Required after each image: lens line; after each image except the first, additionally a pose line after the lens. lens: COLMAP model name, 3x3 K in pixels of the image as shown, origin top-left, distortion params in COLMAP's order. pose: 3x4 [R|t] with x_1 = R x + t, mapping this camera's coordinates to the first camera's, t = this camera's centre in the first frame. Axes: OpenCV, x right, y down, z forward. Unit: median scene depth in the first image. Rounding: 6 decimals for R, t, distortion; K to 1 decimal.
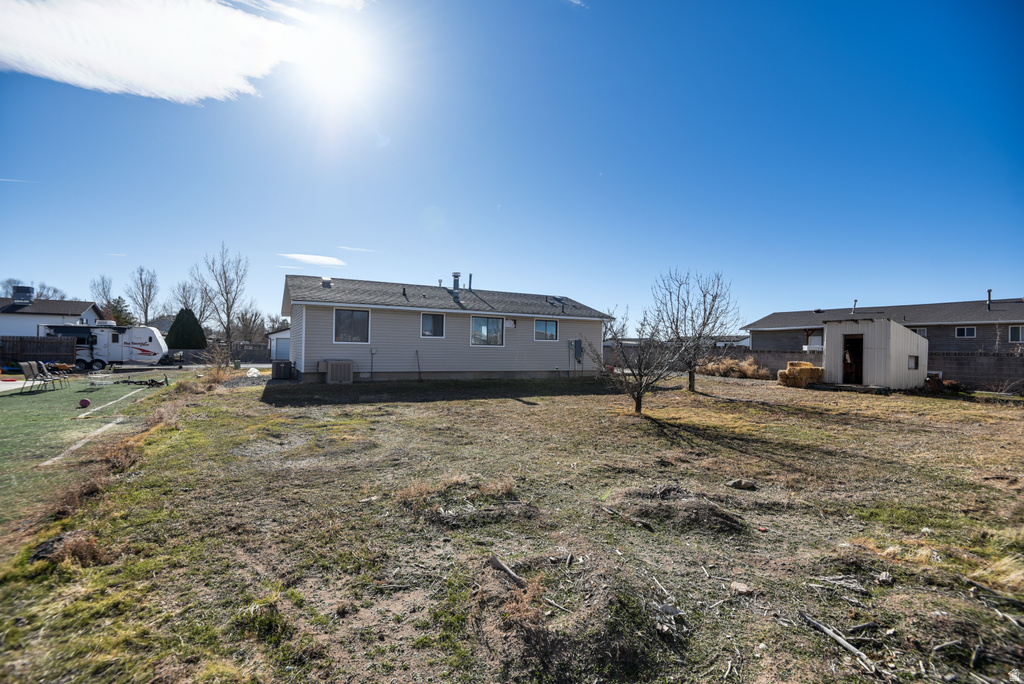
lens RADIAL K [[561.7, 0, 508.2], [0, 561.7, 343.9], [0, 0, 1]] dist [-0.000589, -0.000685]
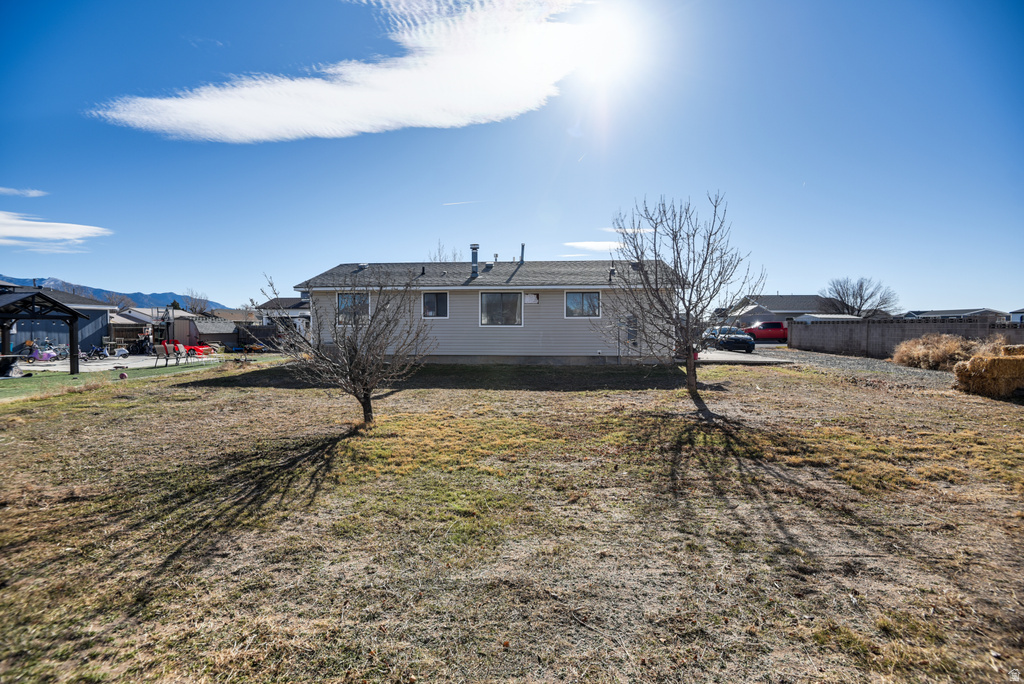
lens RADIAL K [[561.7, 0, 512.5], [0, 561.7, 337.2], [0, 0, 1]] dist [-0.000589, -0.000685]
pose [[0.801330, -0.007614, -0.598174, 0.445758], [0.019229, 0.999730, 0.013035, 0.008827], [0.597914, -0.021947, 0.801260, 0.290569]]
